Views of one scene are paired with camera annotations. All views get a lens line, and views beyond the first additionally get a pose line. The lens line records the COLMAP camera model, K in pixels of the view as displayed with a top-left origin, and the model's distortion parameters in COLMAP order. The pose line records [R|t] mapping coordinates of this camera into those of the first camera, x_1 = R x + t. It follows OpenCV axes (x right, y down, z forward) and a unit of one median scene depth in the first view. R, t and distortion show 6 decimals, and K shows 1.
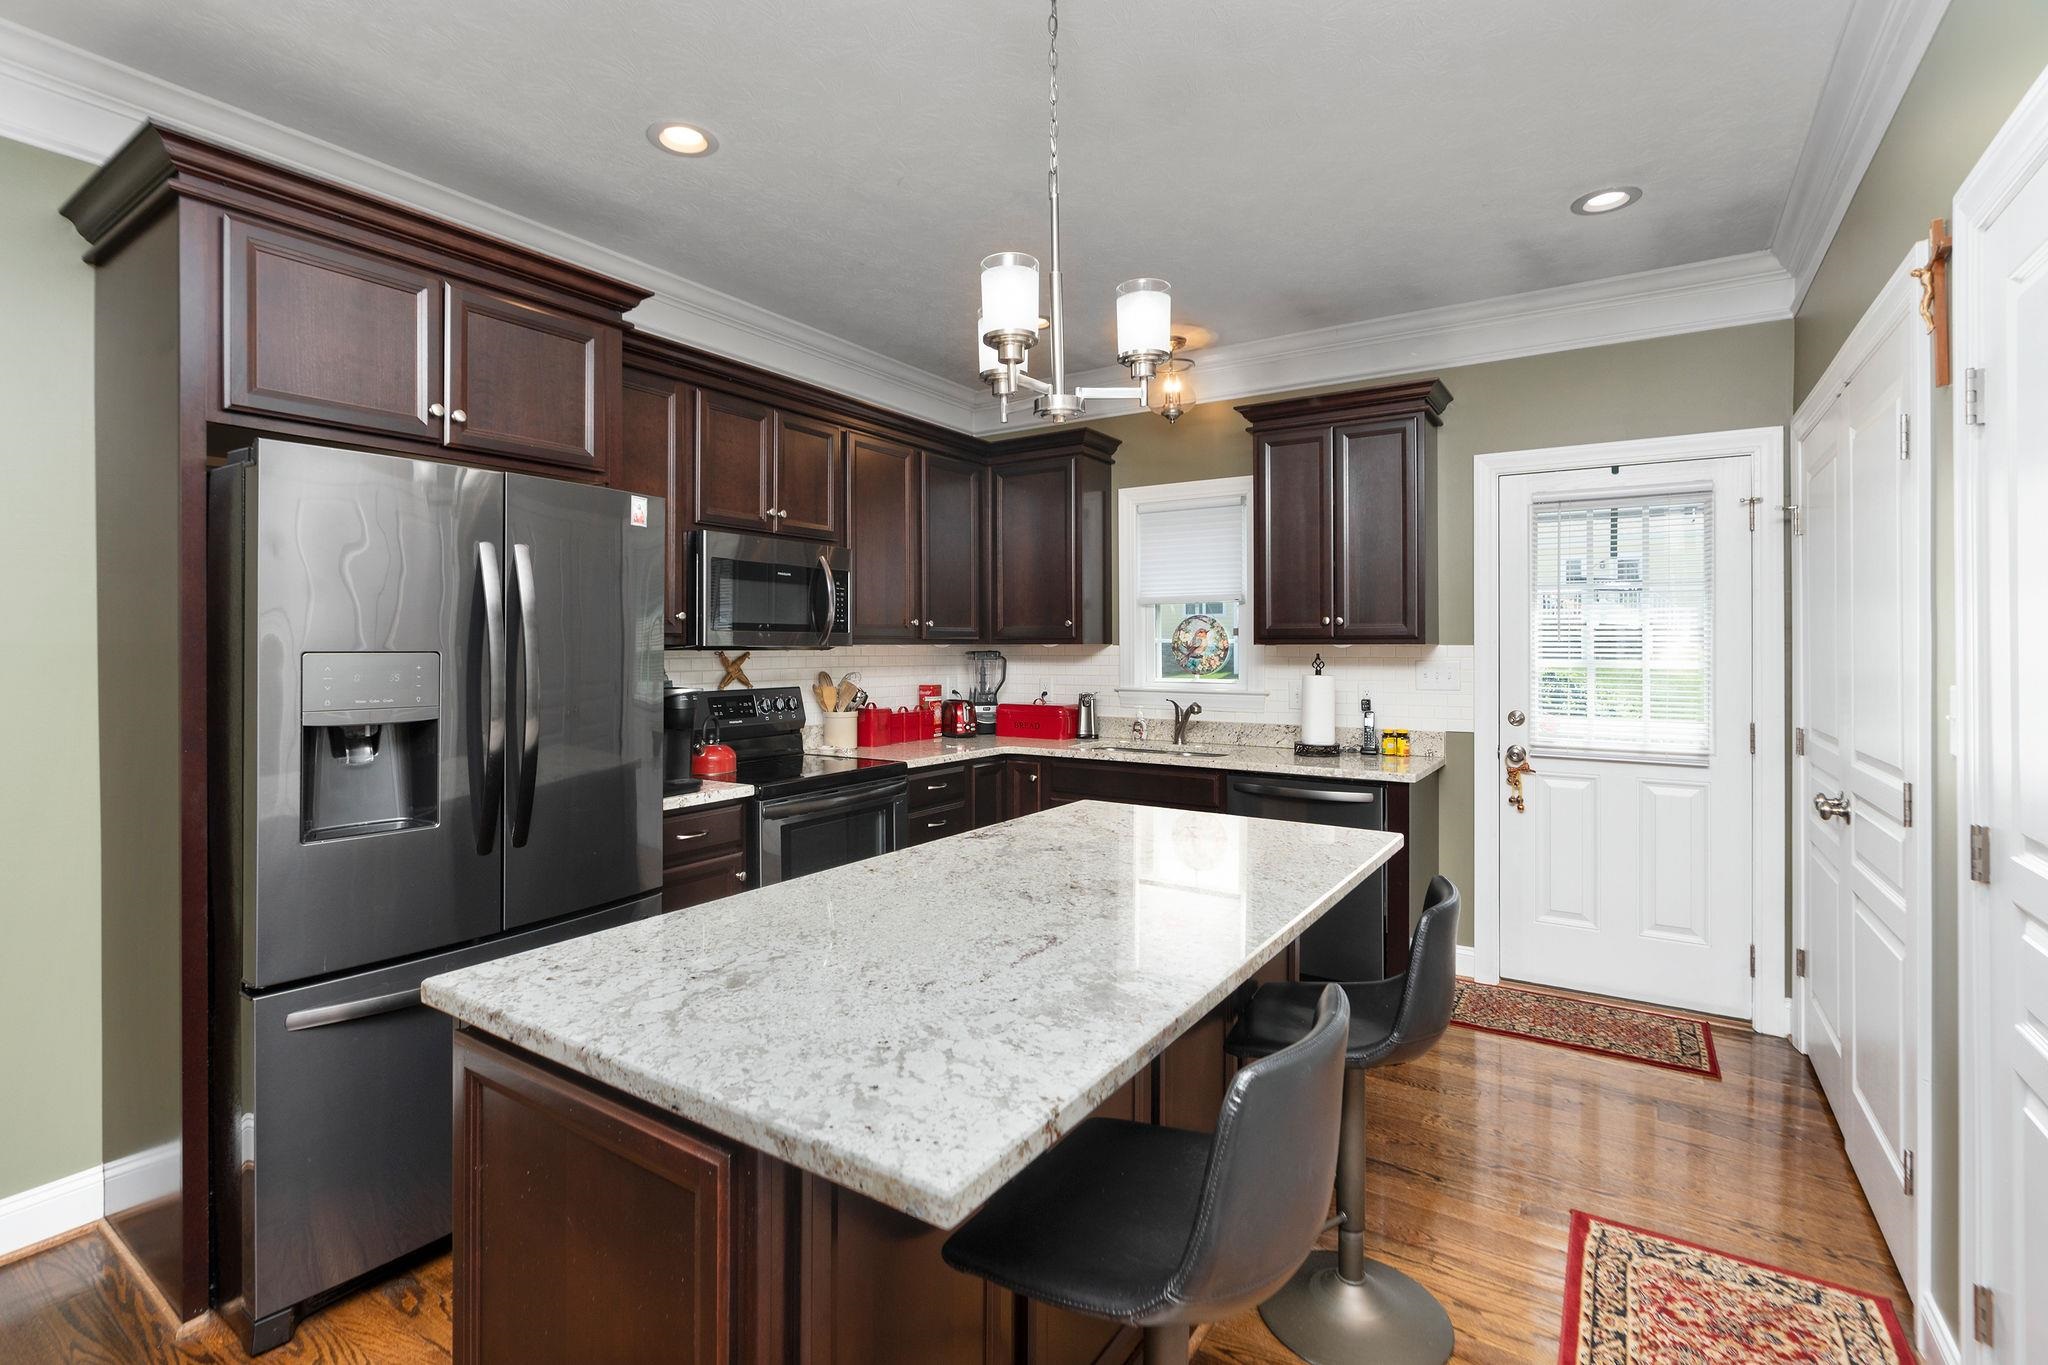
lens RADIAL K [[937.8, 0, 992.2], [0, 937.8, 647.2], [0, 0, 1]] dist [-0.003859, 0.000187]
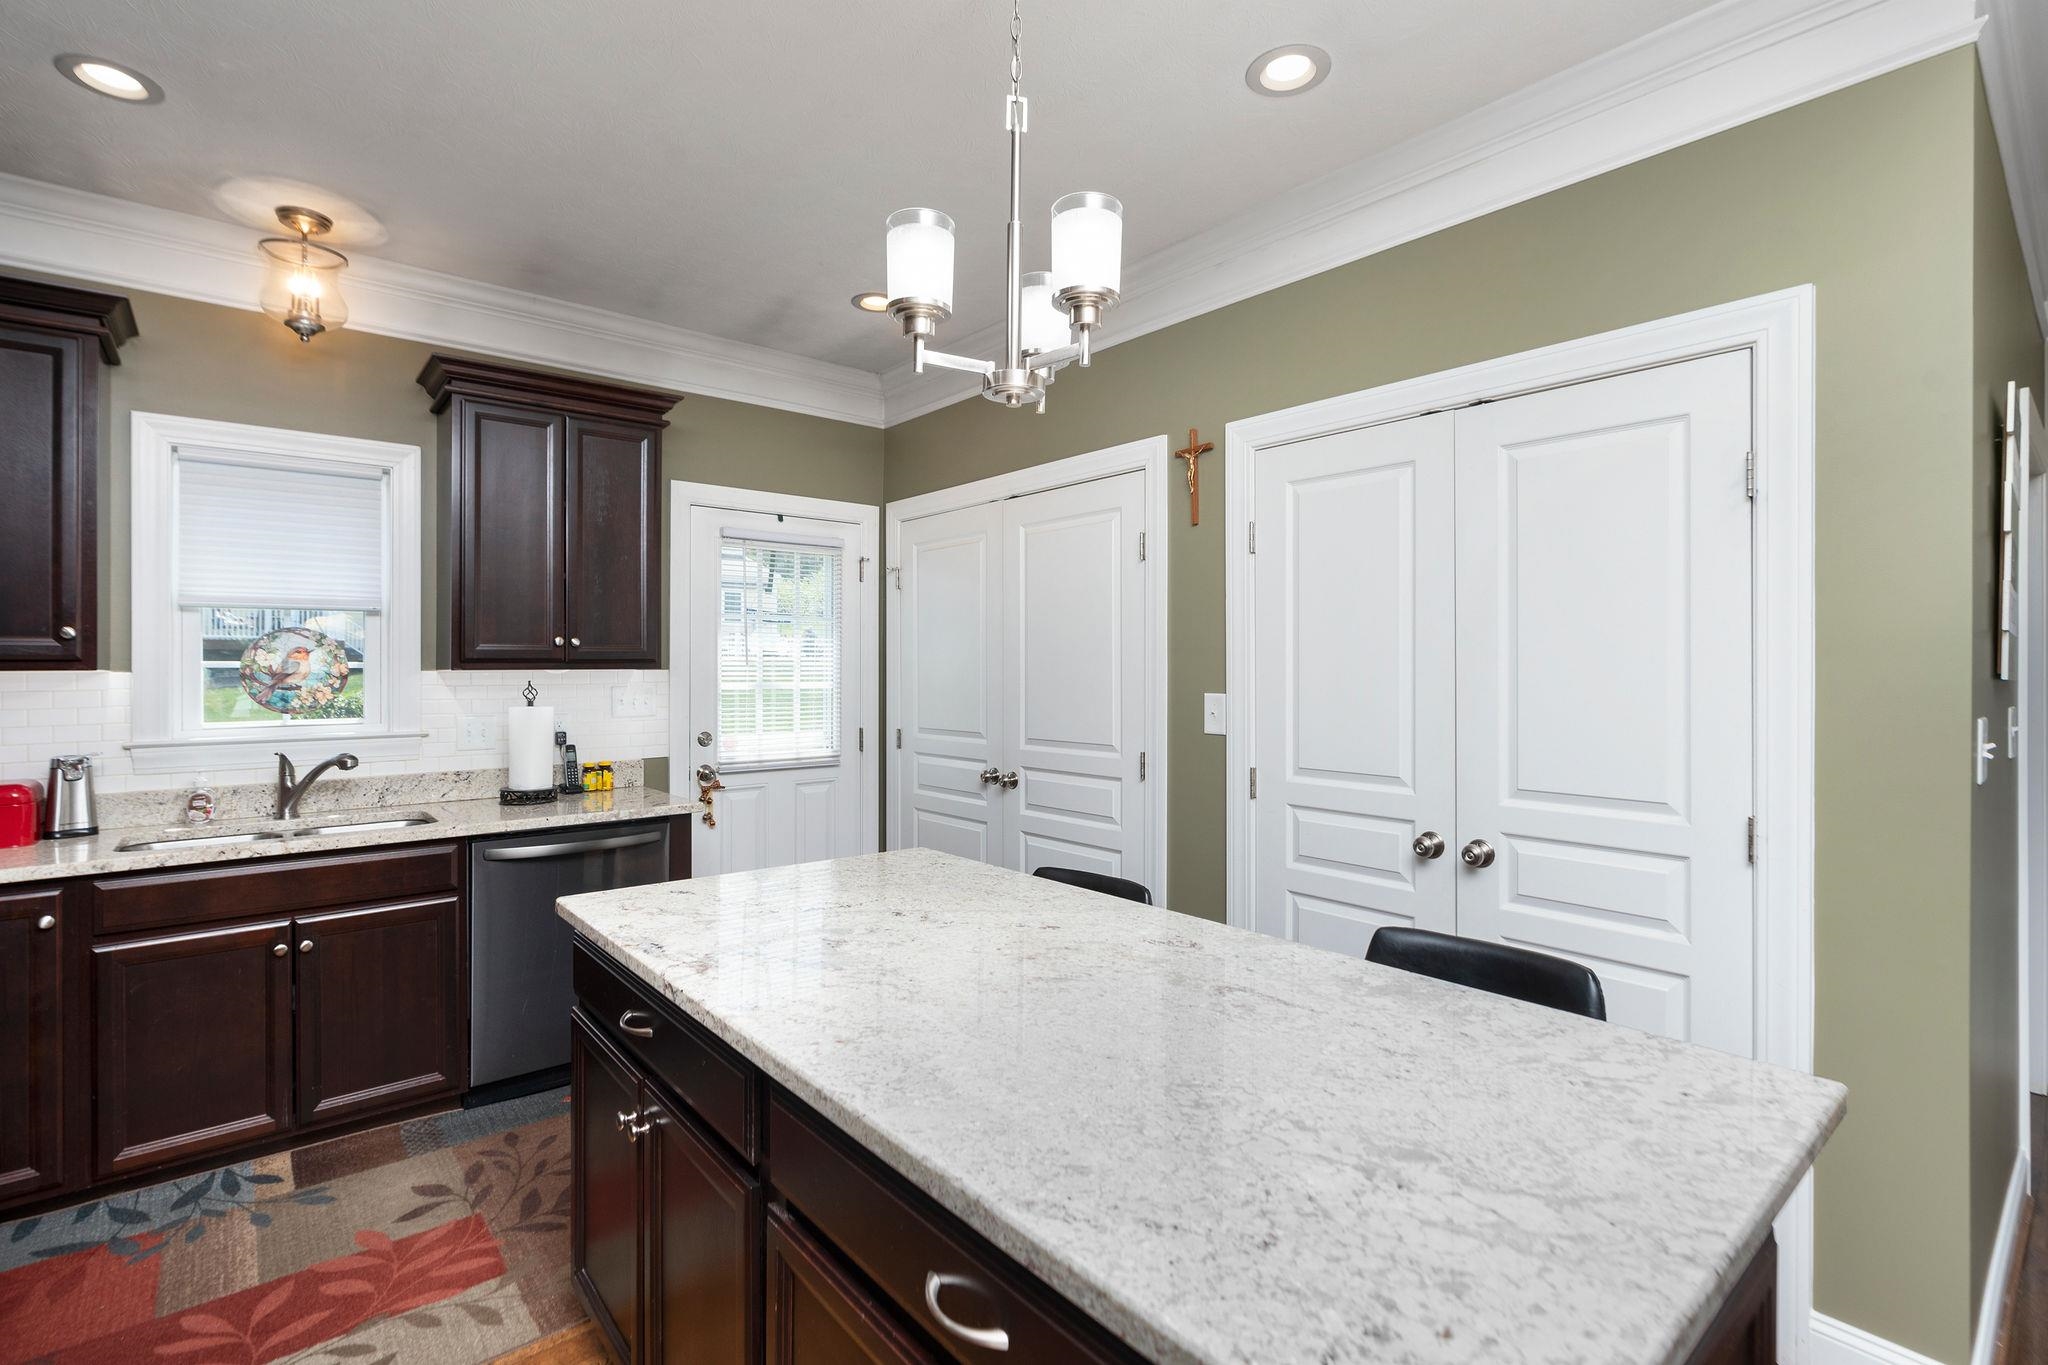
lens RADIAL K [[937.8, 0, 1022.4], [0, 937.8, 674.4], [0, 0, 1]] dist [-0.003859, 0.000187]
pose [[0.288591, -0.008016, 0.957419, -0.345143], [0.002843, 0.999968, 0.007515, -0.003779], [-0.957448, 0.000553, 0.288604, 0.360963]]
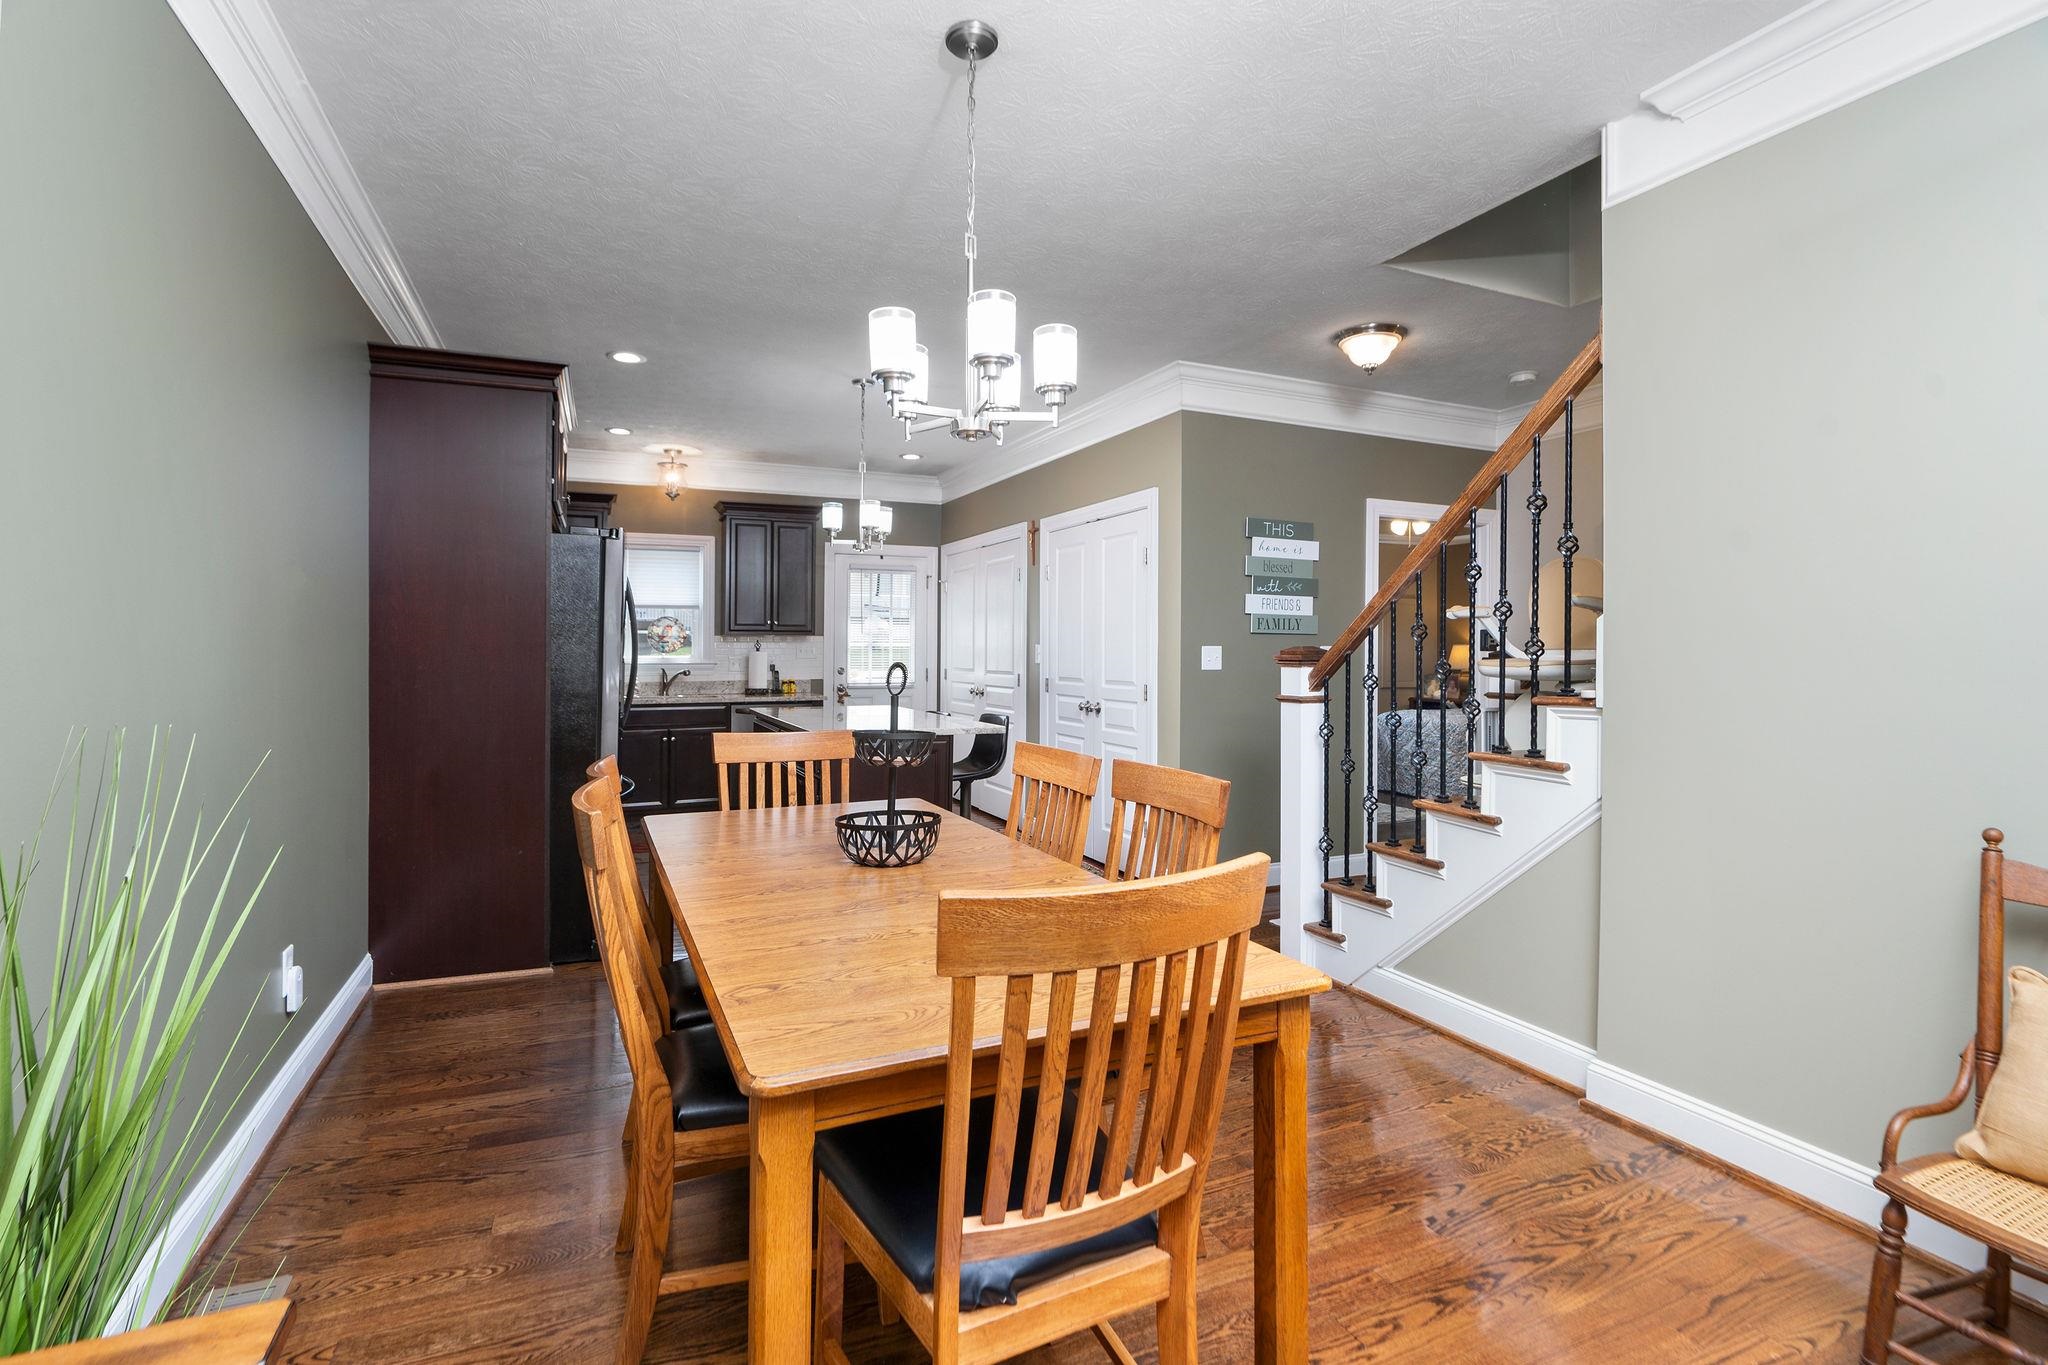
lens RADIAL K [[937.8, 0, 1017.4], [0, 937.8, 645.8], [0, 0, 1]] dist [-0.003859, 0.000187]
pose [[0.530839, 0.002339, 0.847469, -1.008190], [0.000957, 0.999994, -0.003359, 0.027202], [-0.847472, 0.002594, 0.530834, -0.442876]]
